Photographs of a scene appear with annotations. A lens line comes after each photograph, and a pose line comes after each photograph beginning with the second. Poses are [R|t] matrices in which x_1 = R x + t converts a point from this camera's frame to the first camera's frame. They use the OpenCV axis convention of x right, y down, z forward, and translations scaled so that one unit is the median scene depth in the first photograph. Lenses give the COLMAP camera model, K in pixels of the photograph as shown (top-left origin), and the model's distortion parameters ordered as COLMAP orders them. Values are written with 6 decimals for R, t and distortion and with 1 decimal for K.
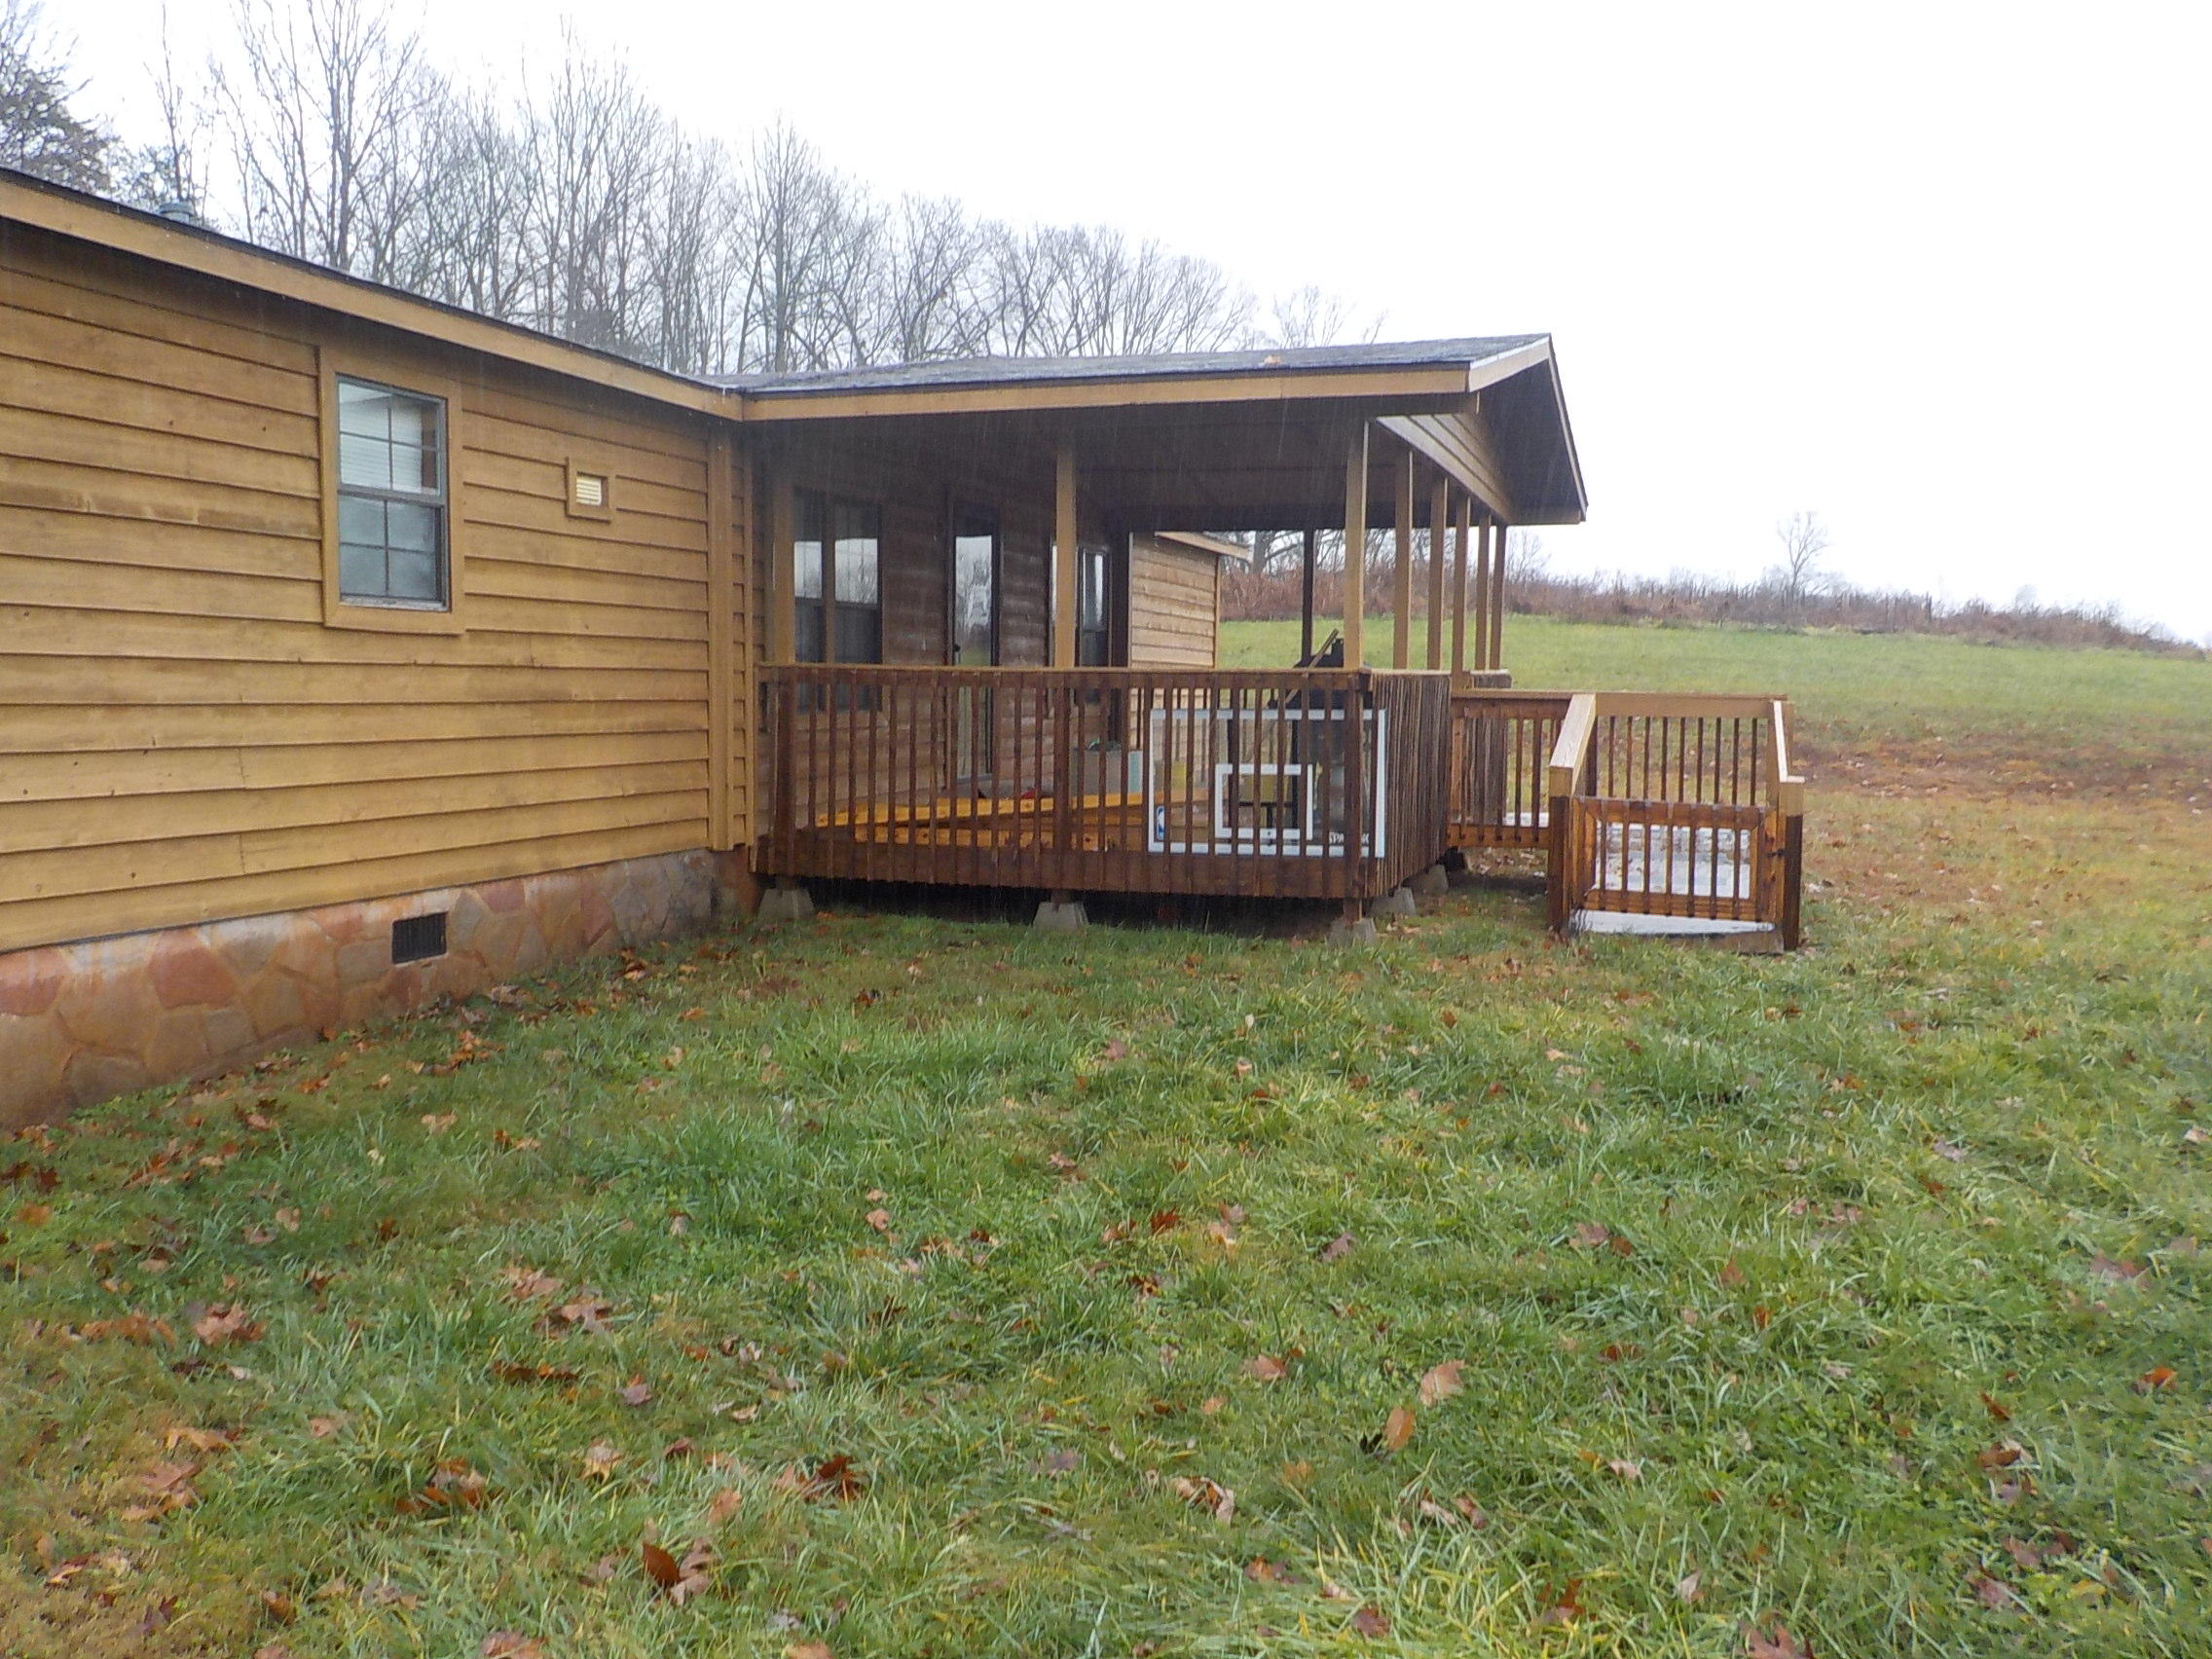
lens RADIAL K [[2028.3, 0, 1101.1], [0, 2028.3, 811.9], [0, 0, 1]] dist [0.030611, -0.022374]
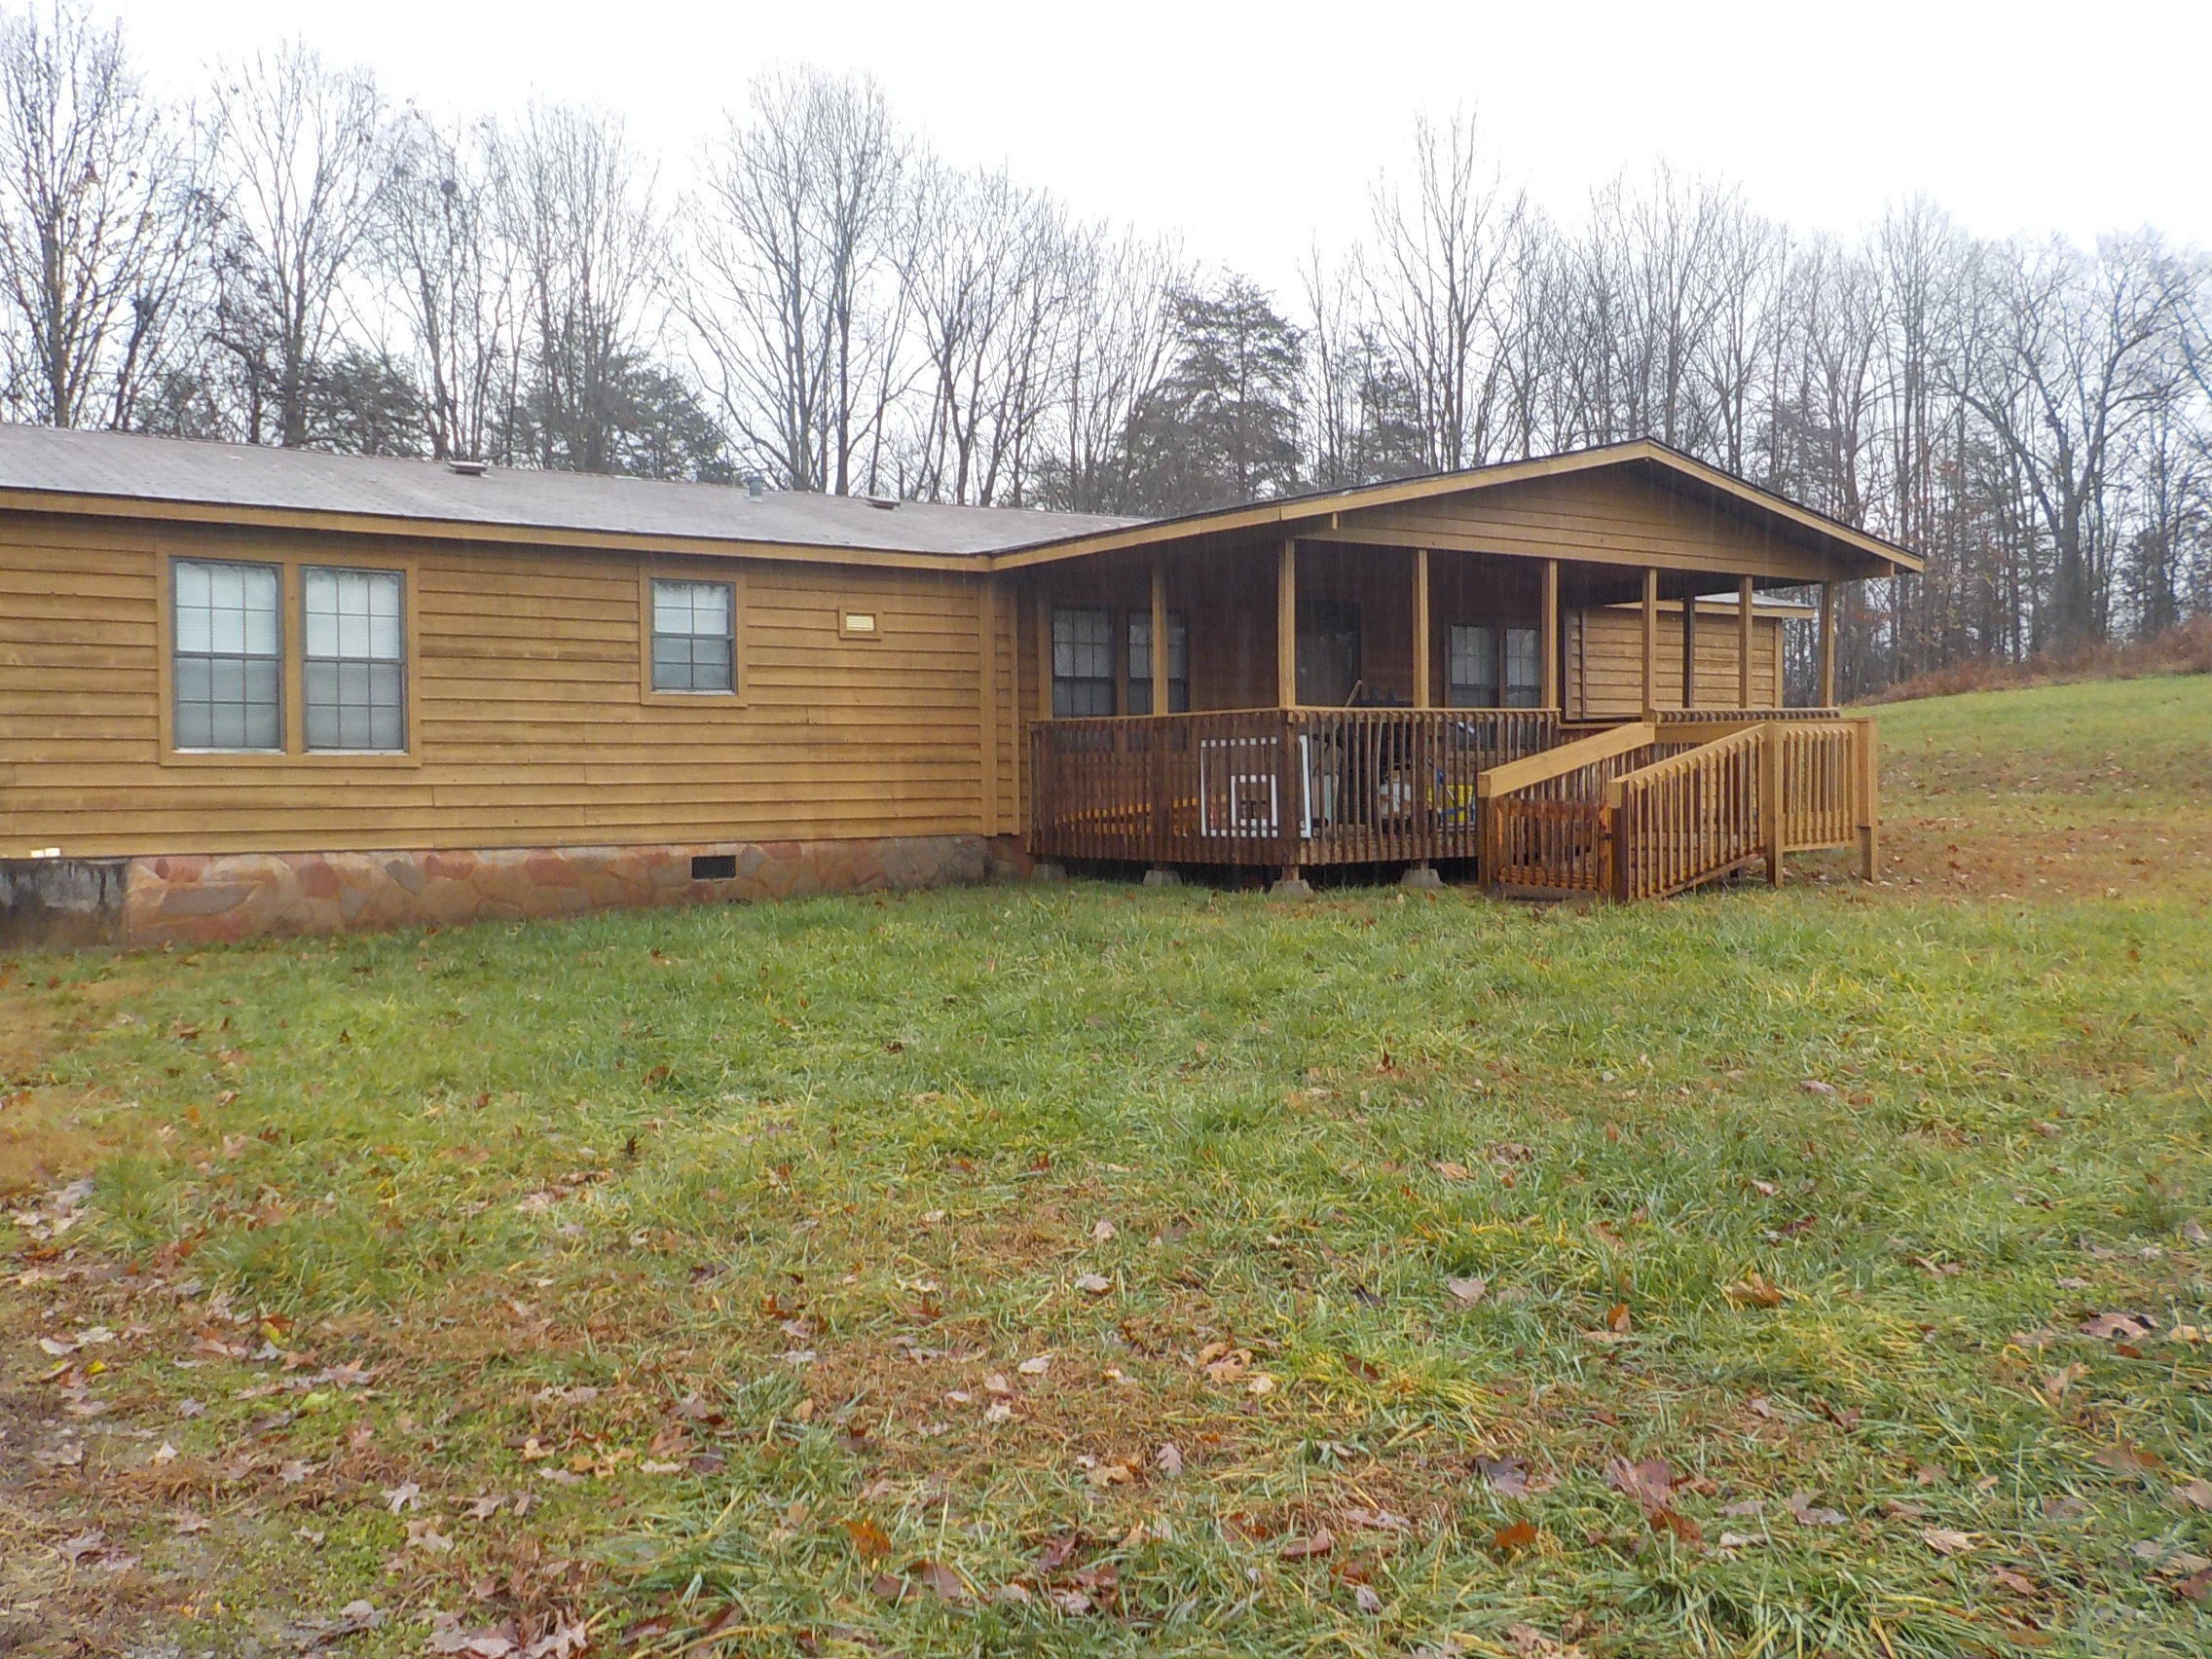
lens RADIAL K [[2028.3, 0, 1101.1], [0, 2028.3, 811.9], [0, 0, 1]] dist [0.030611, -0.022374]
pose [[0.802736, -0.008893, -0.596268, 1.283153], [-0.018009, 0.999071, -0.039145, 0.092287], [0.596062, 0.042162, 0.801831, -0.358714]]
